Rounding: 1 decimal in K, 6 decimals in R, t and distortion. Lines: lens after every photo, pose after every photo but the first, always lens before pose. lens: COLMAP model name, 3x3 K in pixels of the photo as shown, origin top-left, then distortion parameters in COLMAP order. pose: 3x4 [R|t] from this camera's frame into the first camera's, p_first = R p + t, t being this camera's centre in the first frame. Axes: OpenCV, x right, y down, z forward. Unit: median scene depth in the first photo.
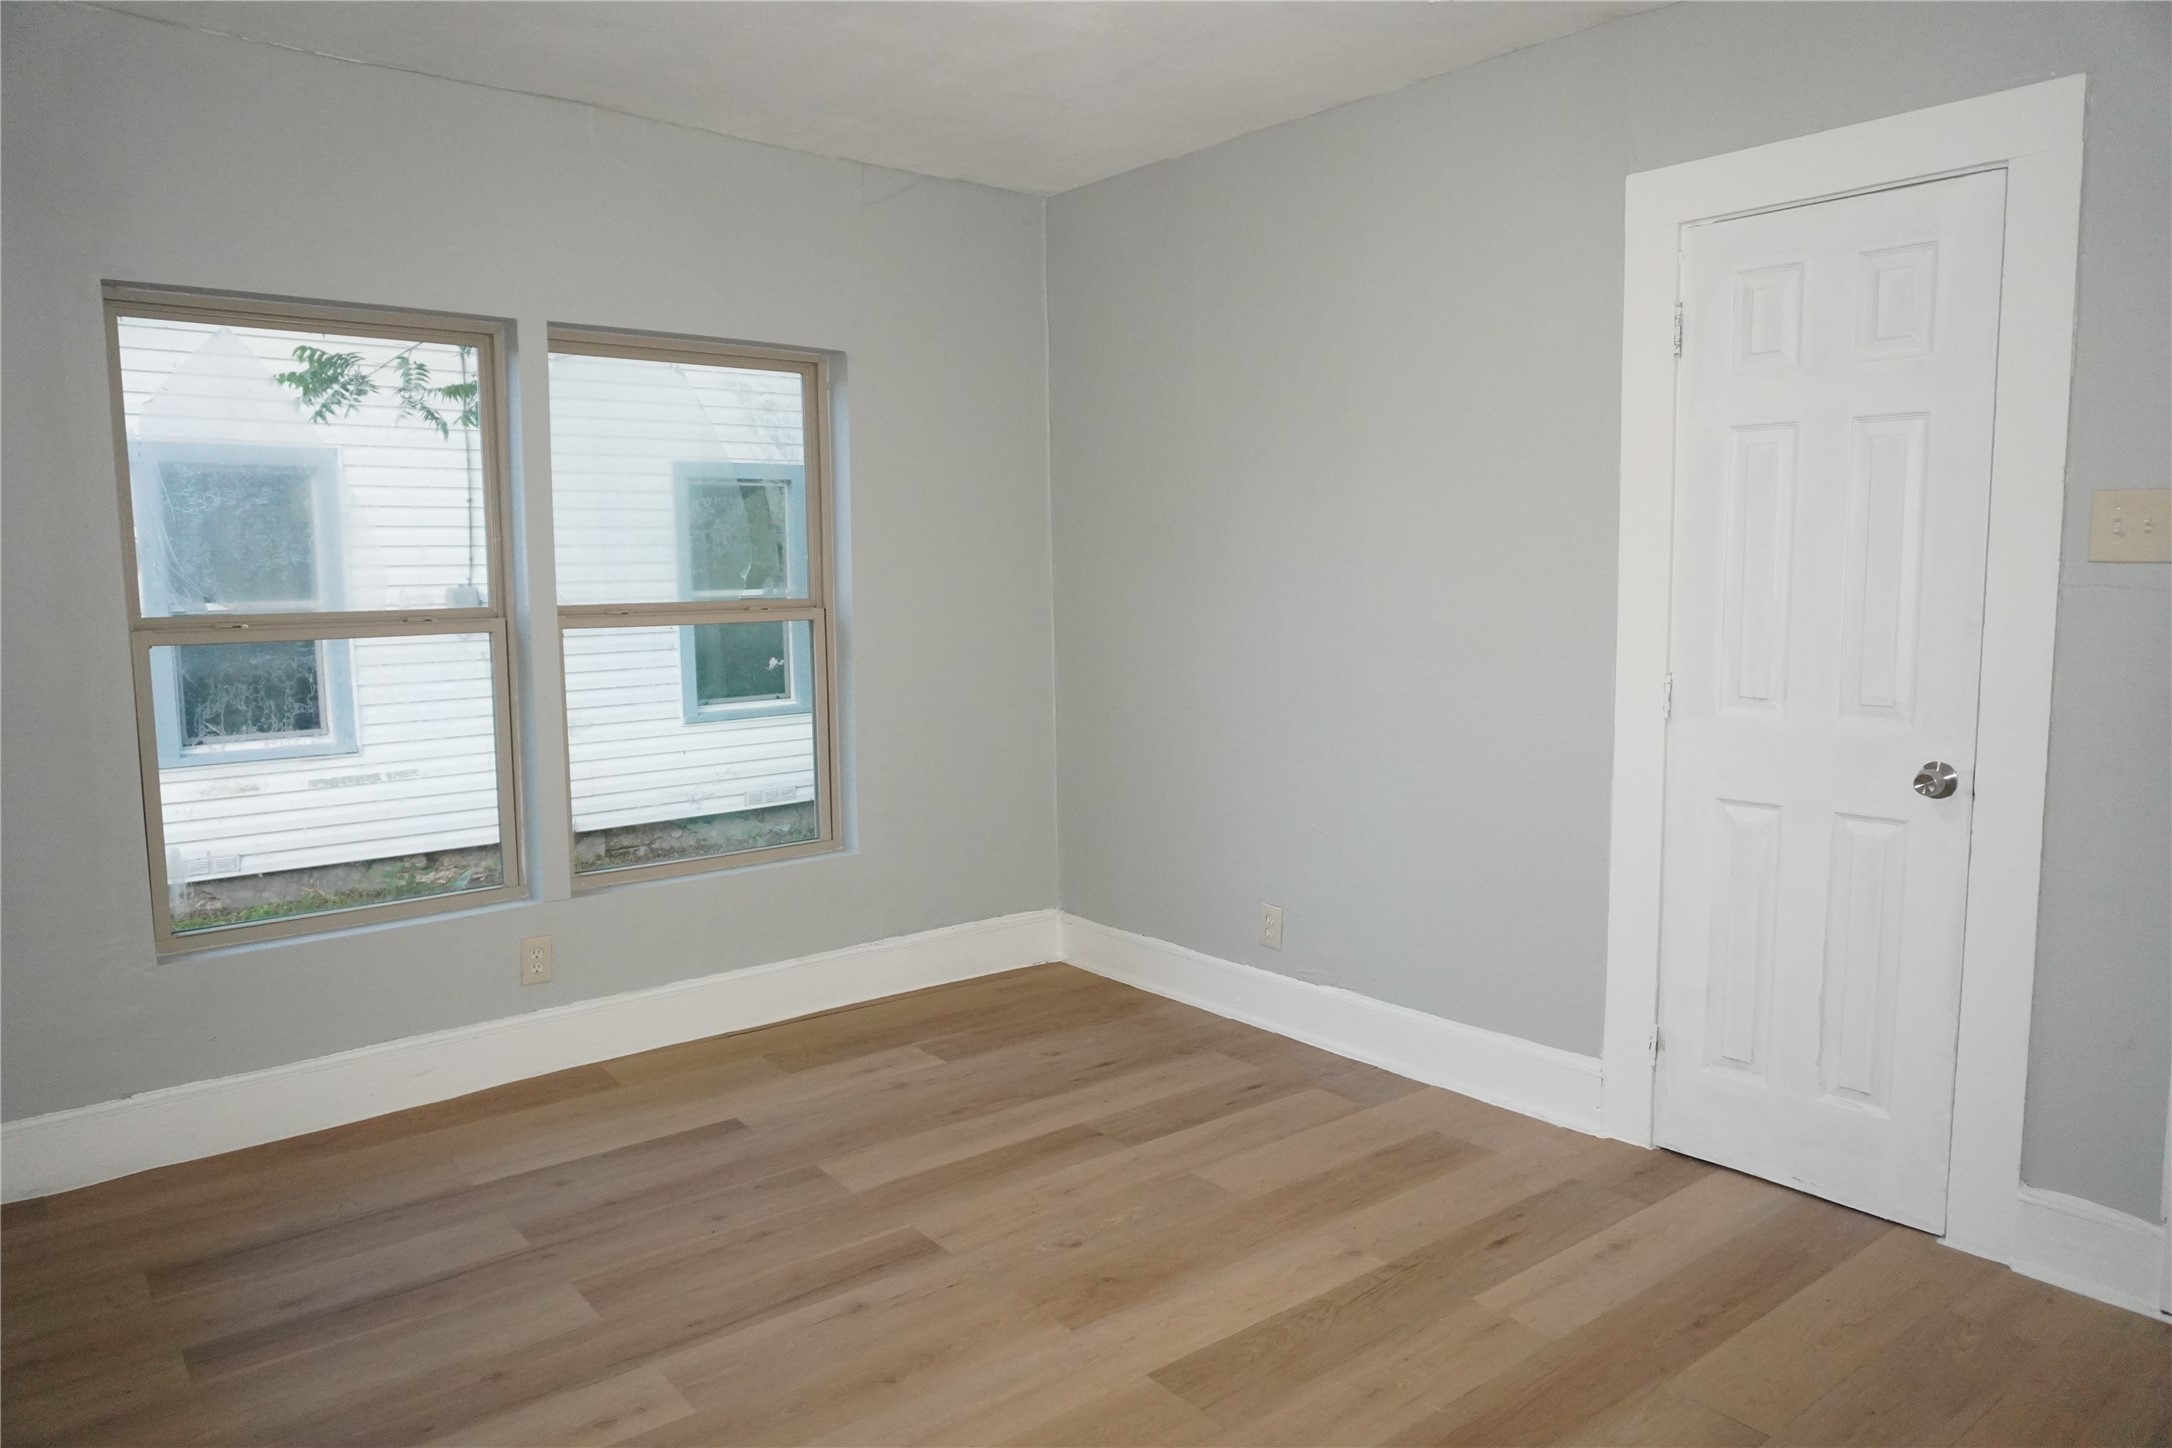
lens RADIAL K [[1433.3, 0, 1102.2], [0, 1433.3, 725.5], [0, 0, 1]] dist [-0.075488, 0.042004]
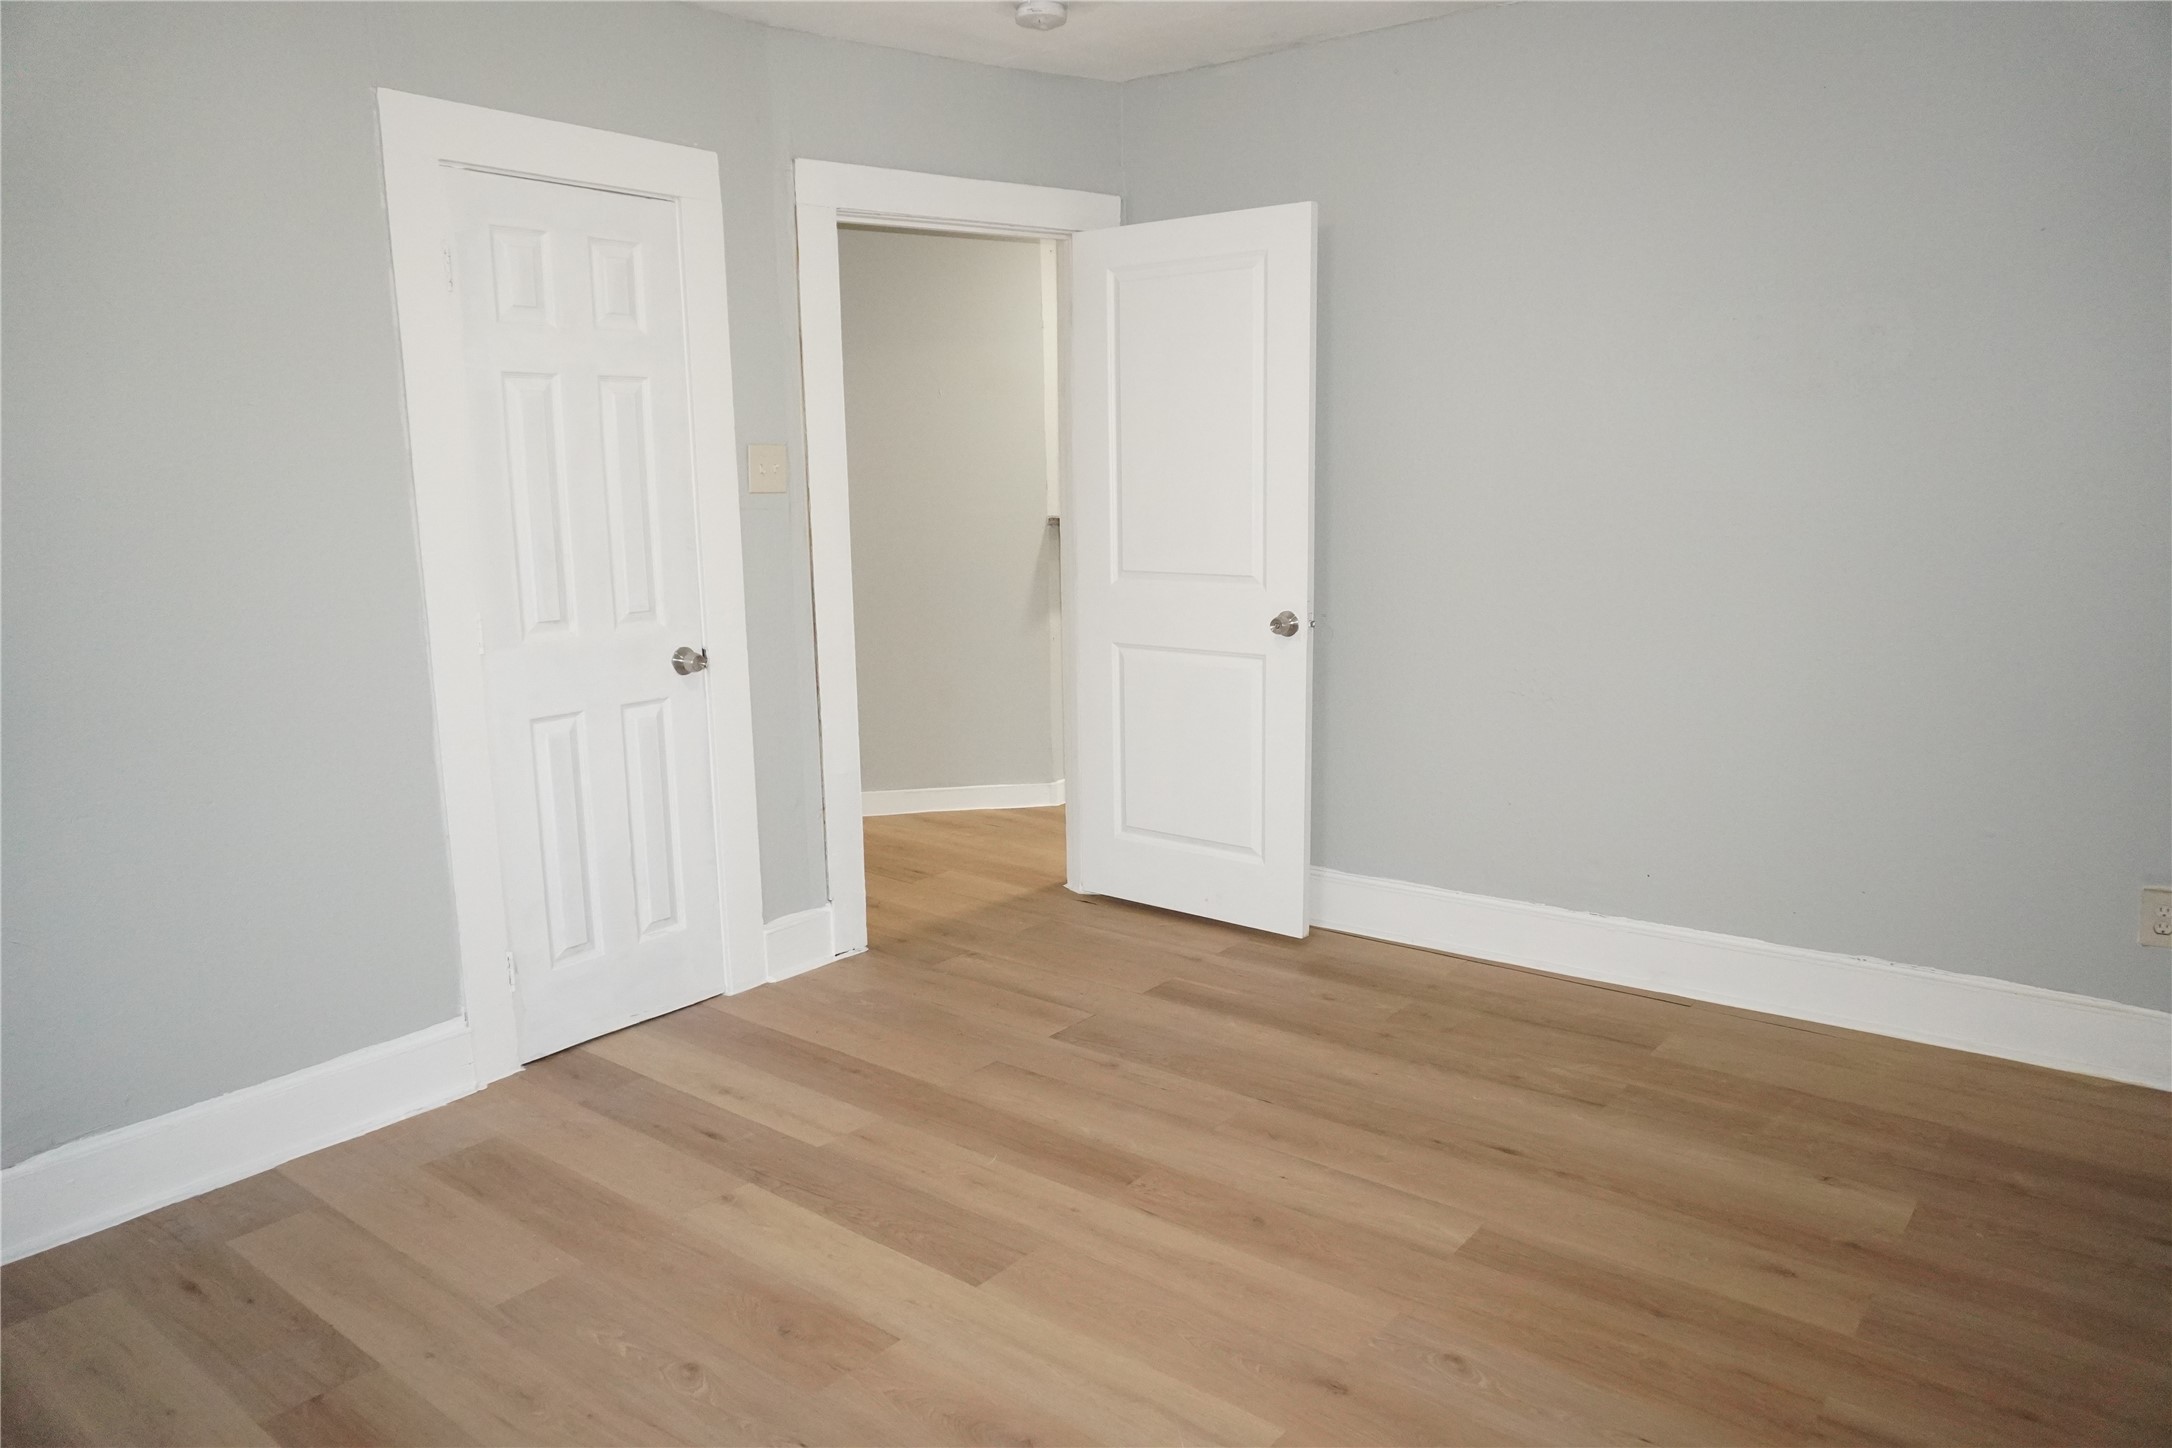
lens RADIAL K [[1433.3, 0, 1102.2], [0, 1433.3, 725.5], [0, 0, 1]] dist [-0.075488, 0.042004]
pose [[-0.225434, -0.161263, 0.960819, -0.693662], [0.123497, 0.973520, 0.192371, -0.097255], [-0.966400, 0.162025, -0.199549, 0.789242]]
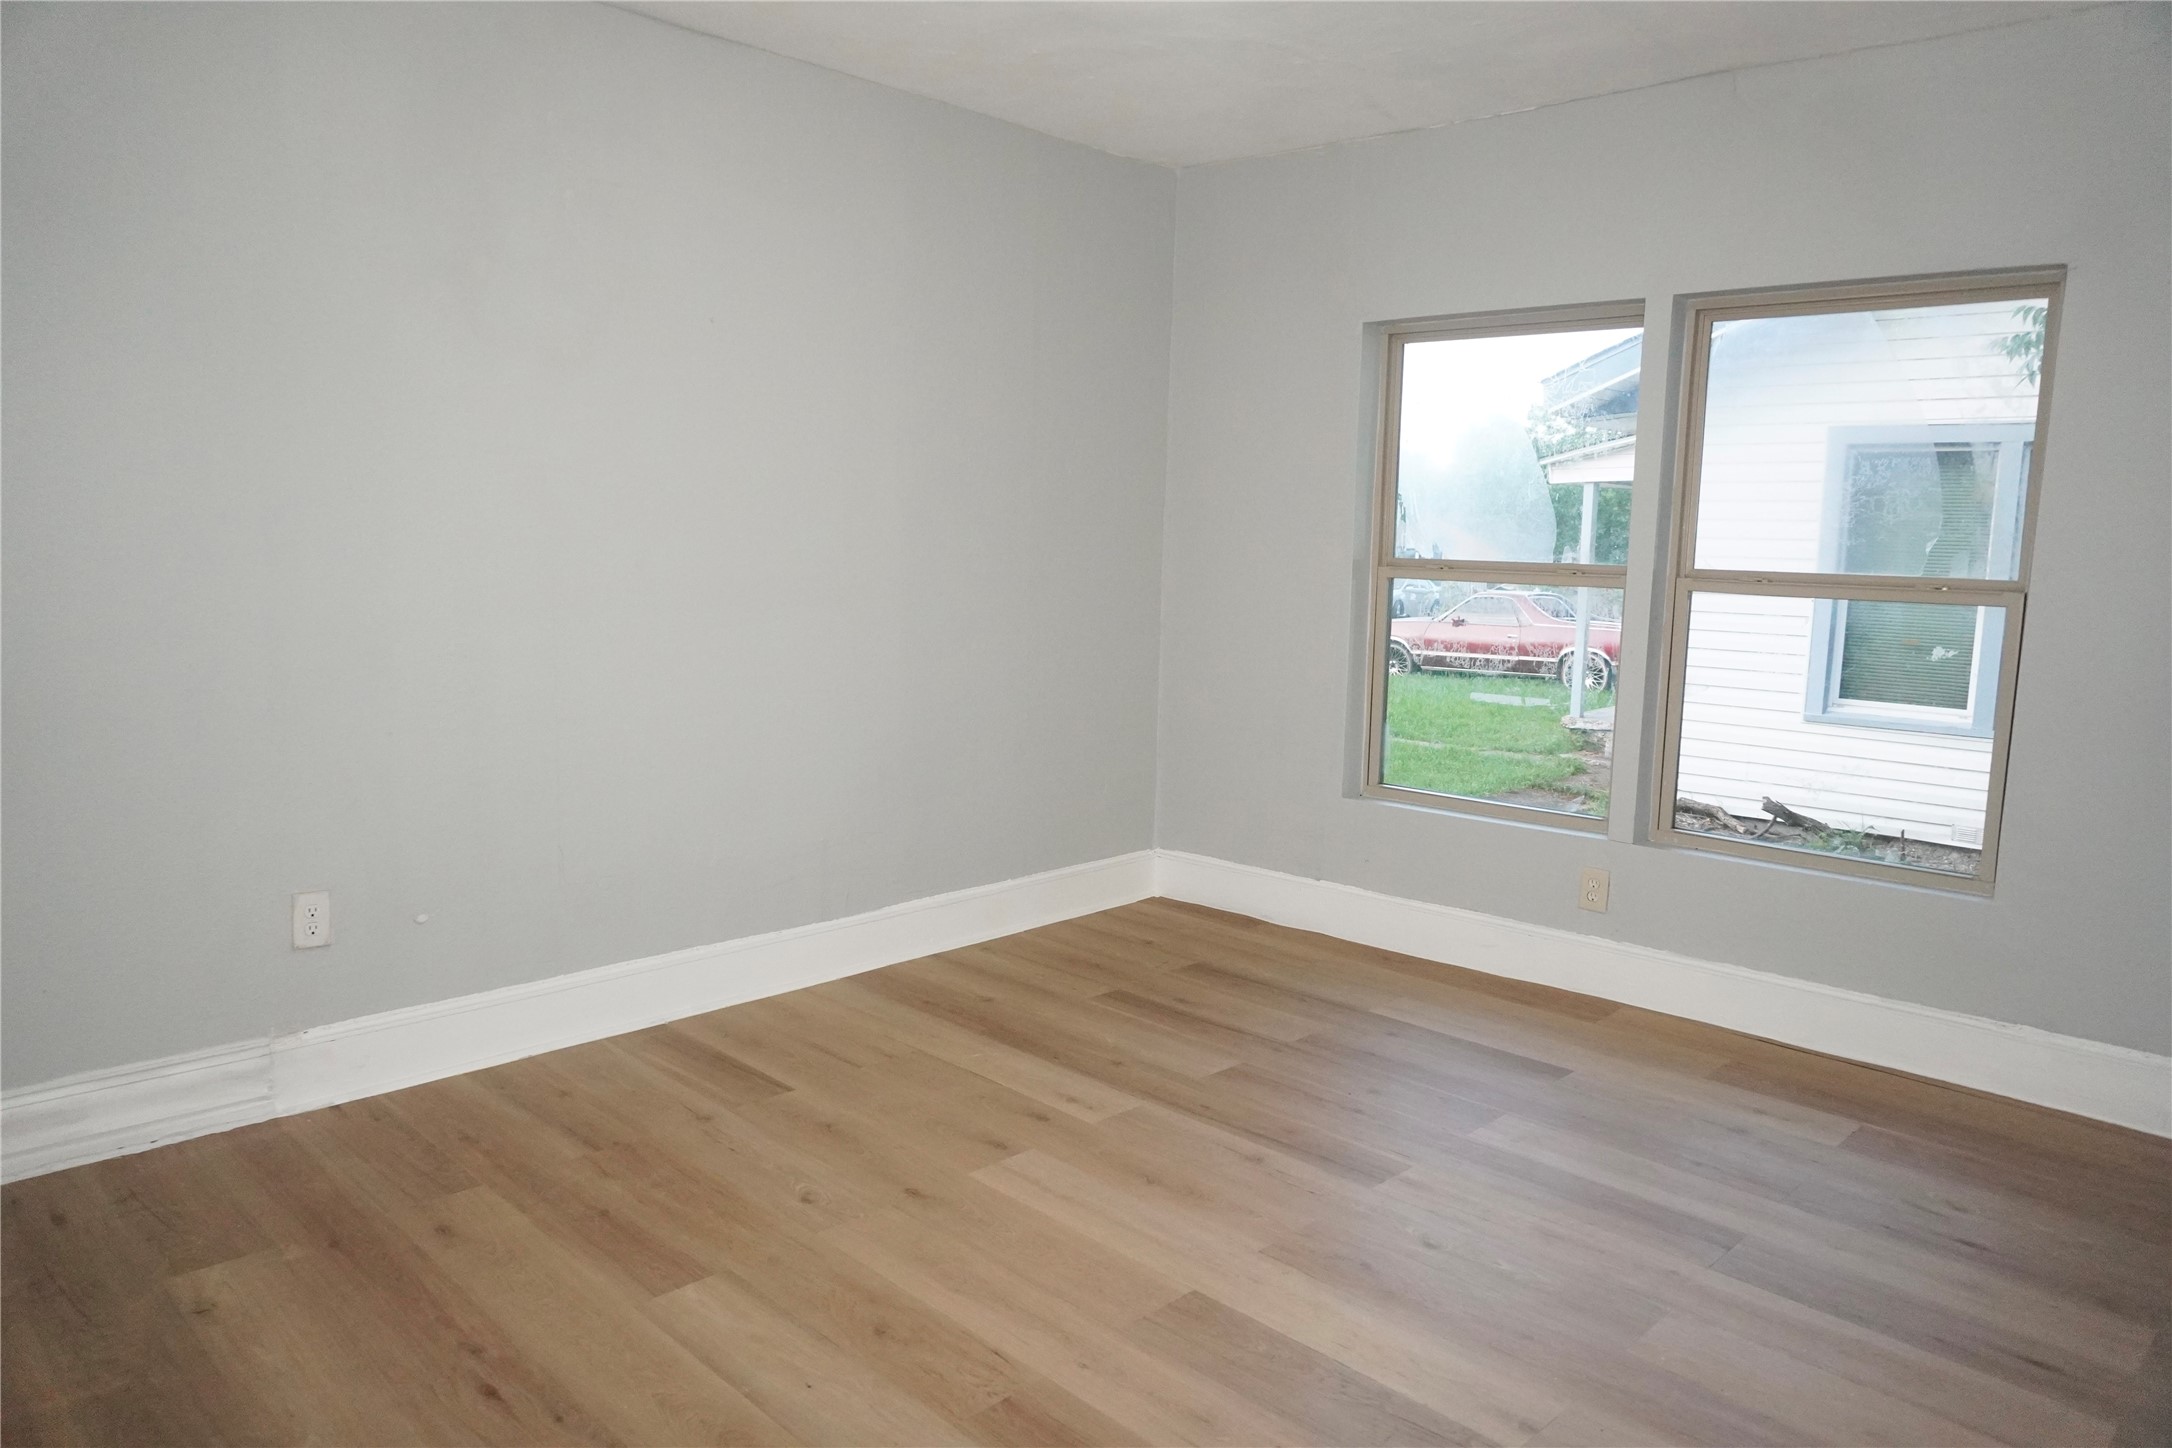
lens RADIAL K [[1433.3, 0, 1102.2], [0, 1433.3, 725.5], [0, 0, 1]] dist [-0.075488, 0.042004]
pose [[0.116481, 0.147594, -0.982165, 0.750916], [-0.138787, 0.981613, 0.131051, -0.062368], [0.983448, 0.121047, 0.134824, 0.553947]]
